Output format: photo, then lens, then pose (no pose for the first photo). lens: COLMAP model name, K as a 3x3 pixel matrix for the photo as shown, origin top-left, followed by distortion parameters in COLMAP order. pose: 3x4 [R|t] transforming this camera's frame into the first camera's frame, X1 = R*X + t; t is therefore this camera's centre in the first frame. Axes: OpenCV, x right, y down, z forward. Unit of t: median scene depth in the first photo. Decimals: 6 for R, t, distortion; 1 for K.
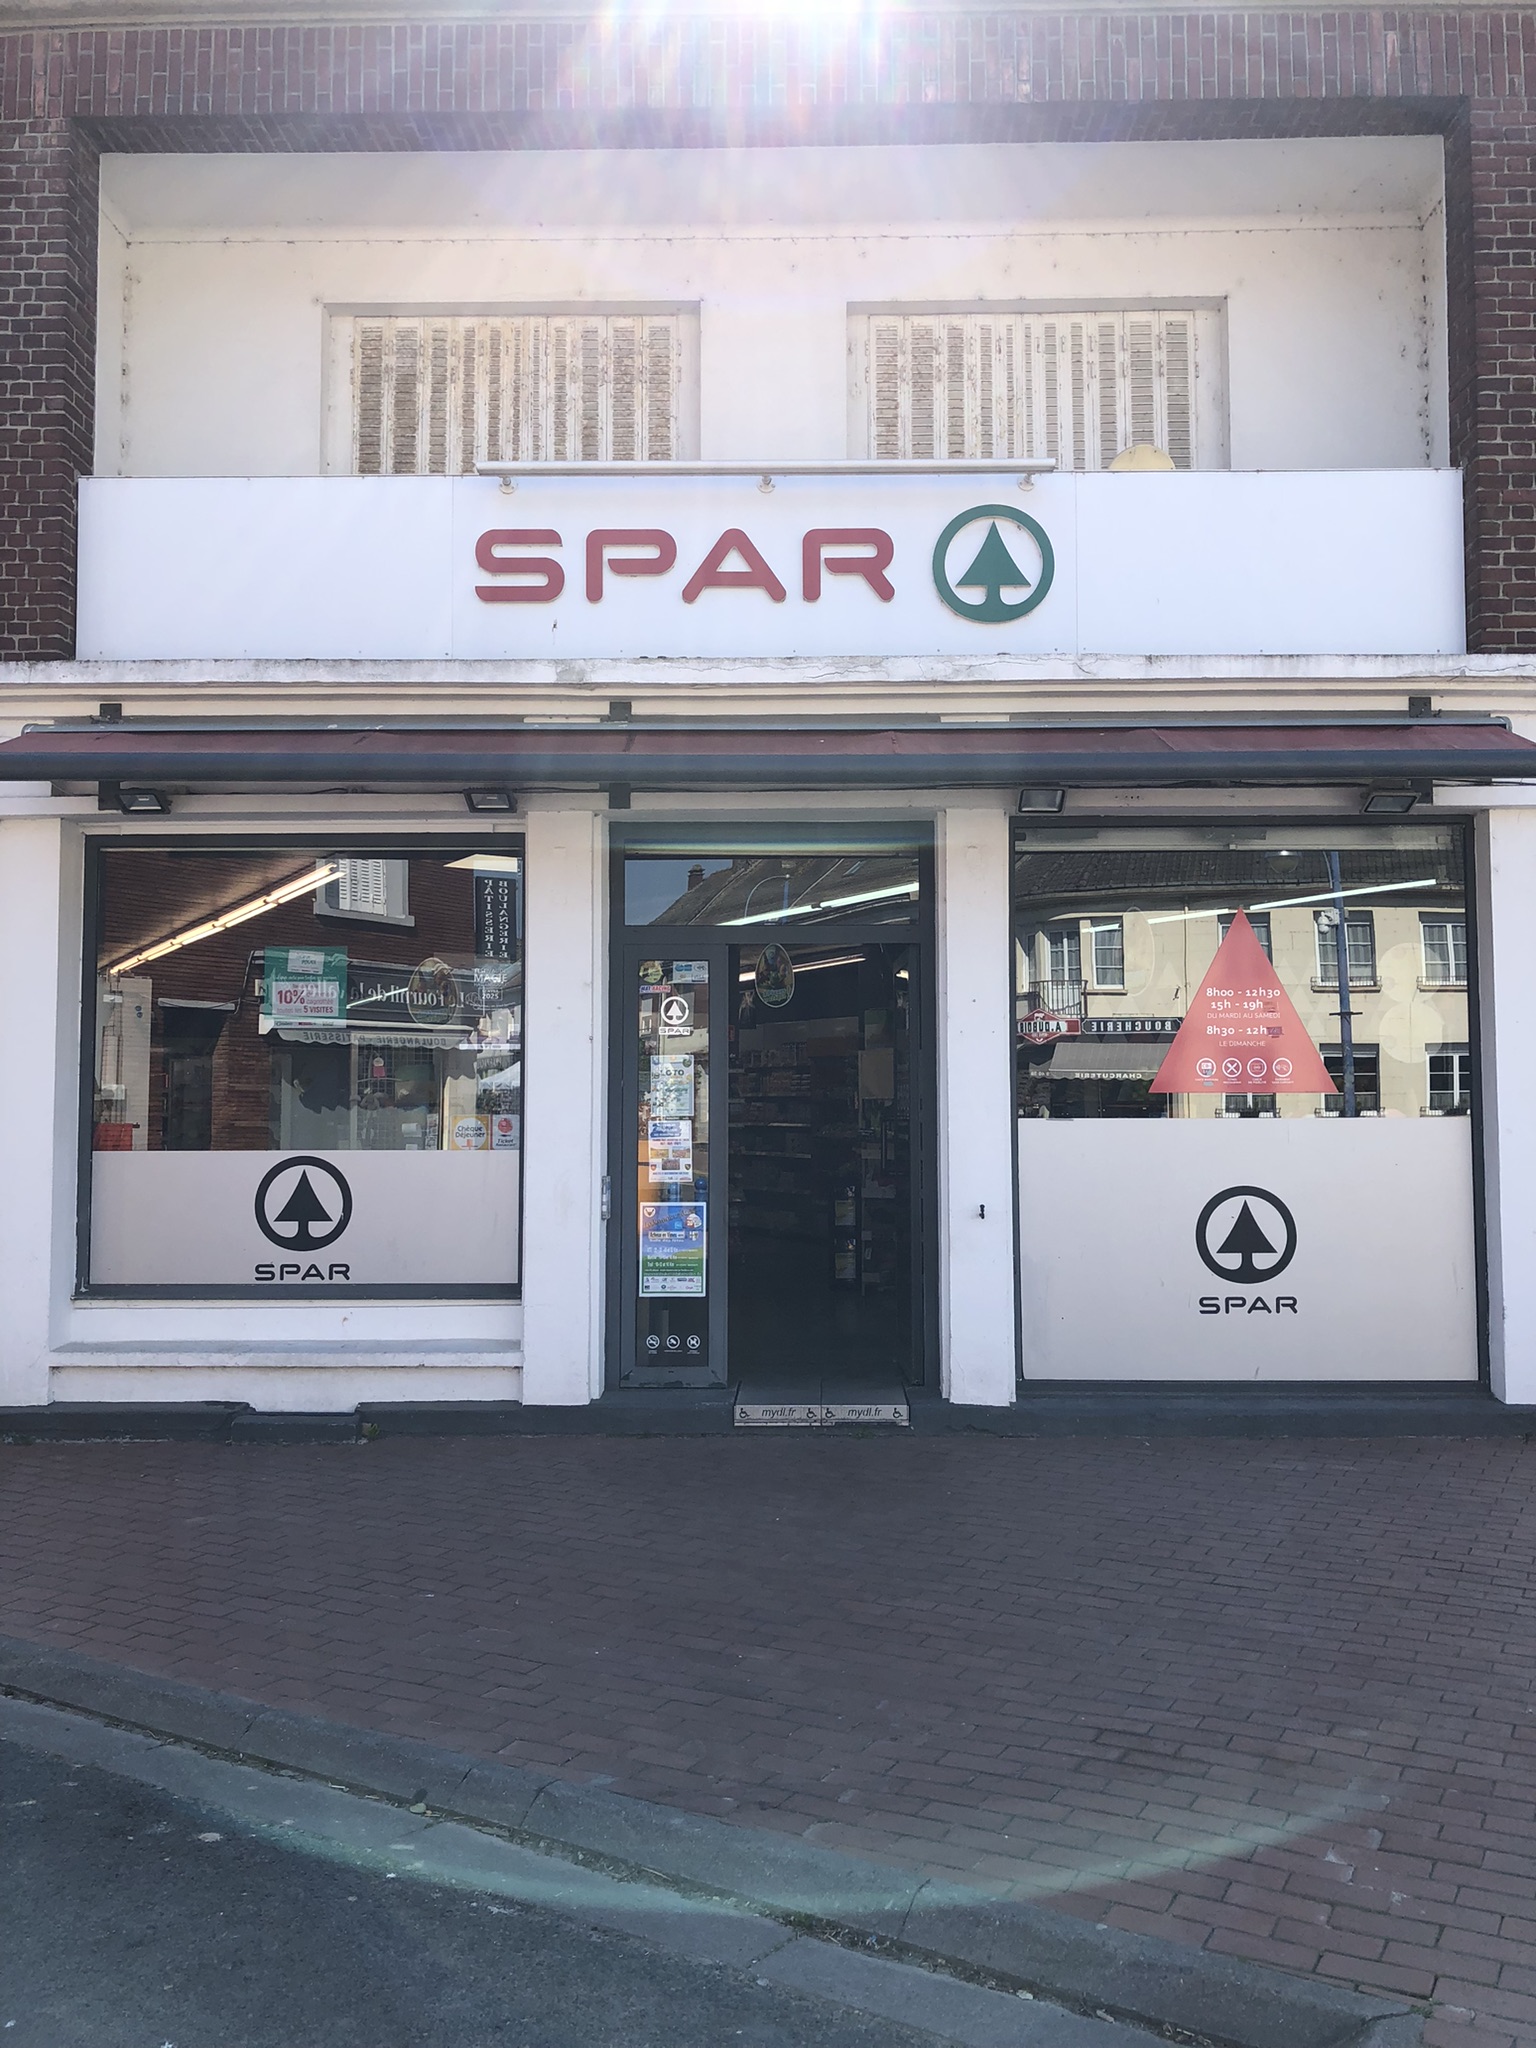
lens RADIAL K [[1662.4, 0, 770.0], [0, 1662.4, 1020.8], [0, 0, 1]] dist [0.011321, 0.001971]
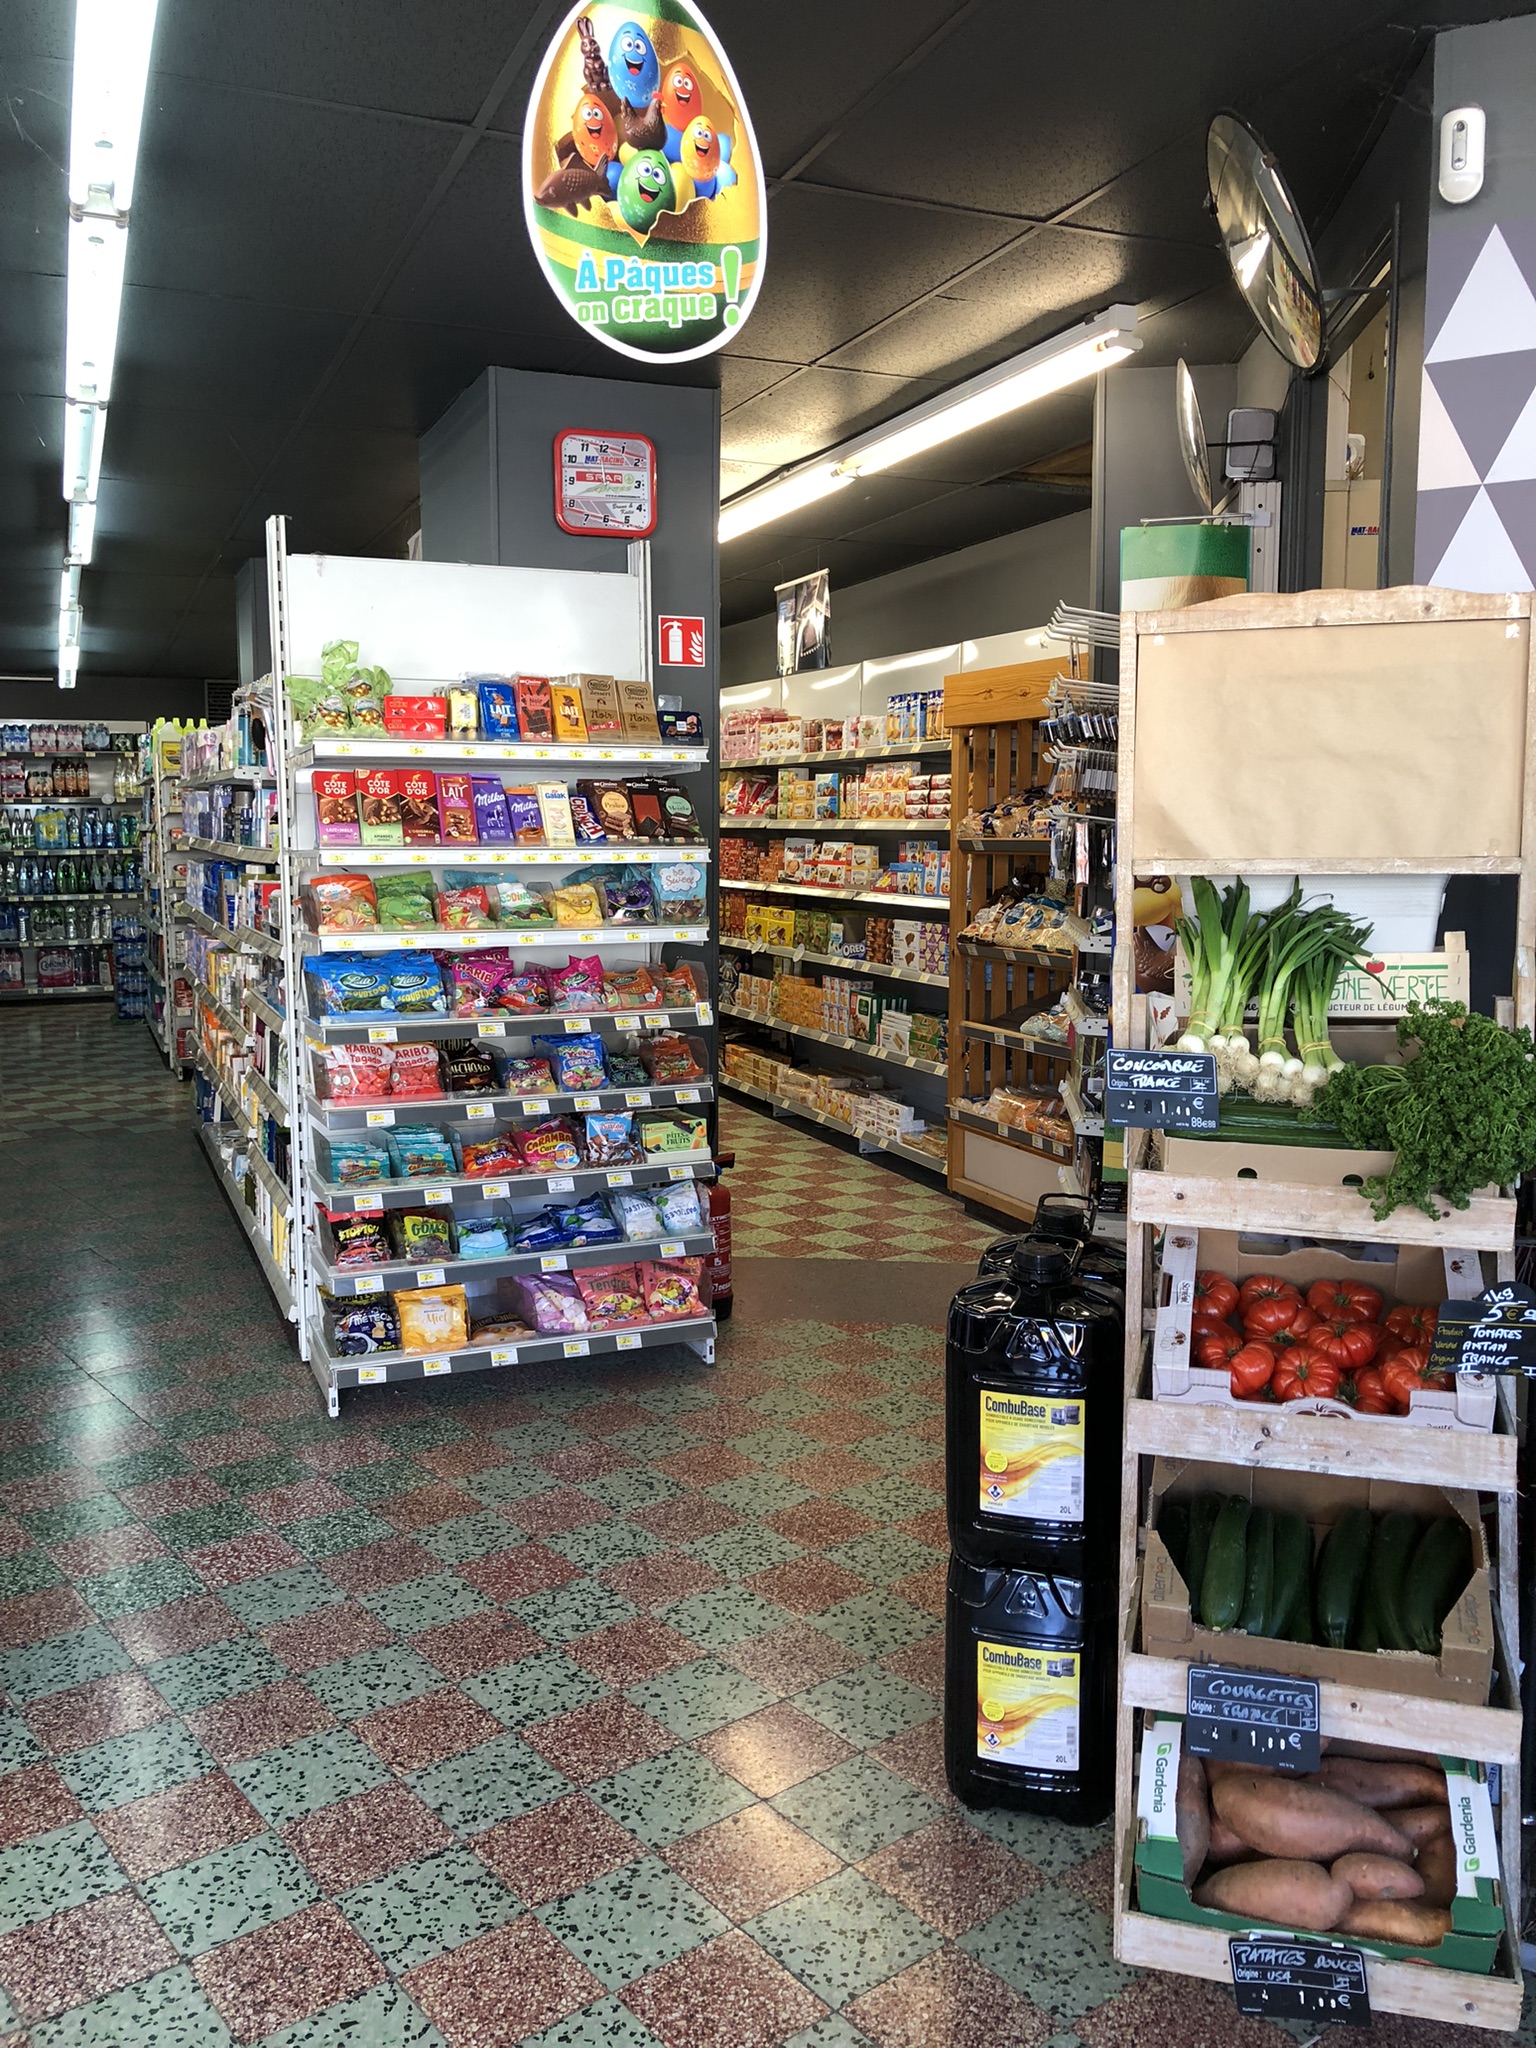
lens RADIAL K [[1662.4, 0, 778.1], [0, 1662.4, 1025.8], [0, 0, 1]] dist [0.011321, 0.001971]
pose [[0.994023, 0.012489, -0.108453, 0.026456], [0.006431, 0.985011, 0.172373, 0.022585], [0.108980, -0.172041, 0.979043, 0.594772]]
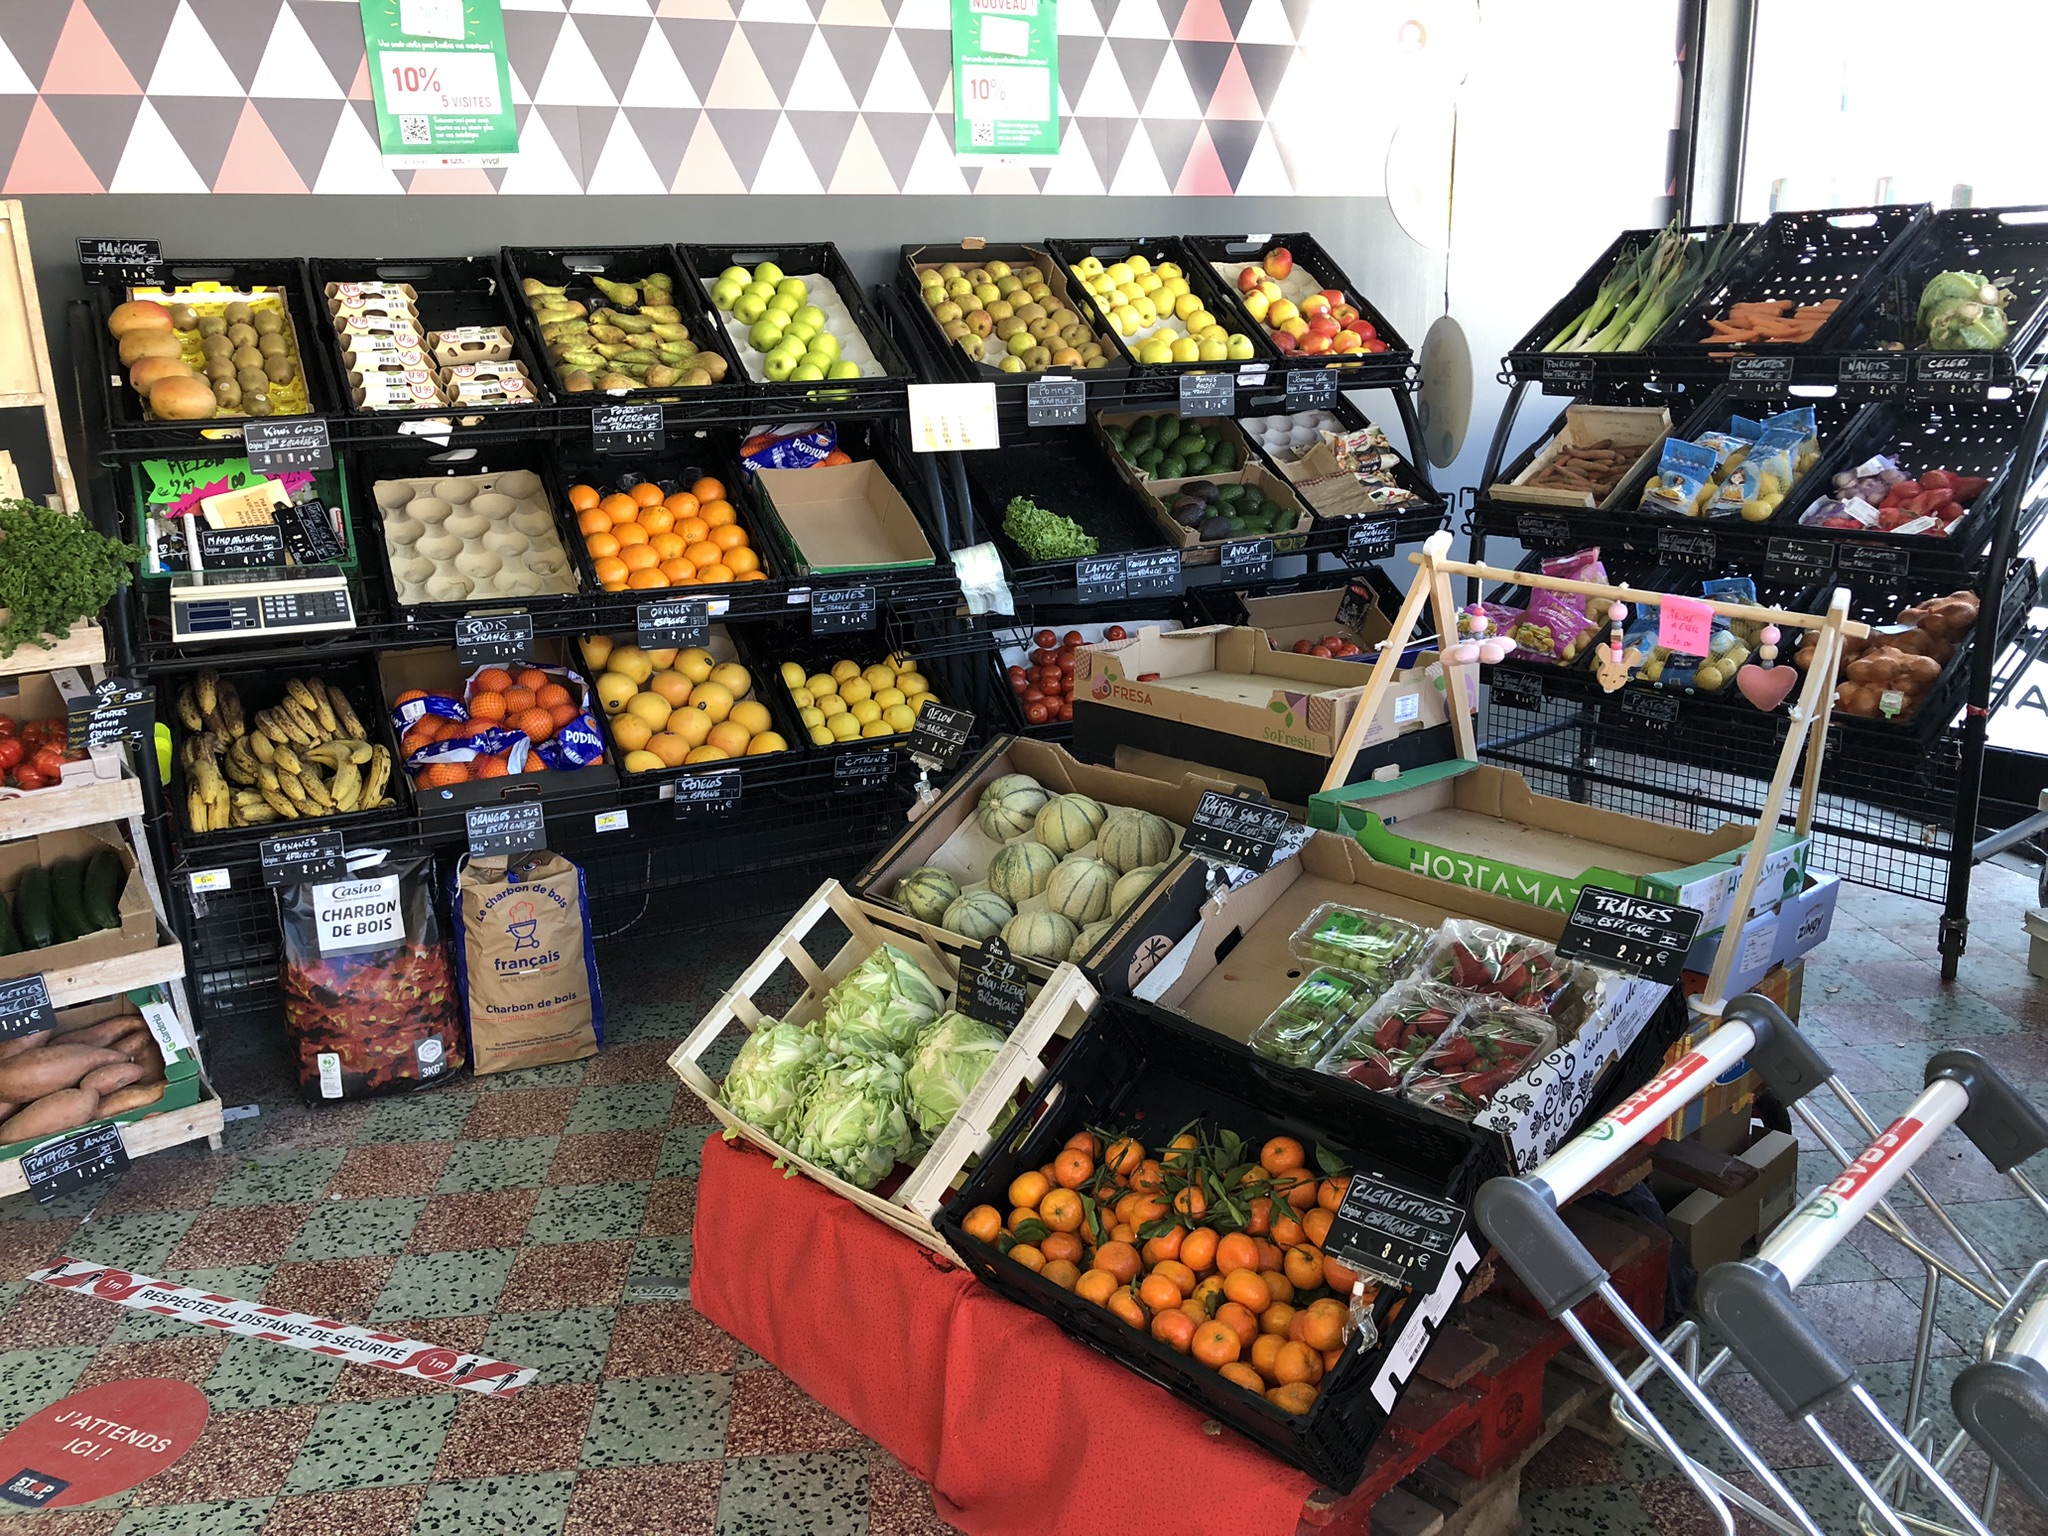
lens RADIAL K [[1662.4, 0, 1037.5], [0, 1662.4, 769.6], [0, 0, 1]] dist [0.011321, 0.001971]
pose [[0.640940, -0.220443, 0.735255, 0.005413], [-0.023698, 0.951735, 0.306006, 0.016199], [-0.767225, -0.213556, 0.604781, 0.548322]]
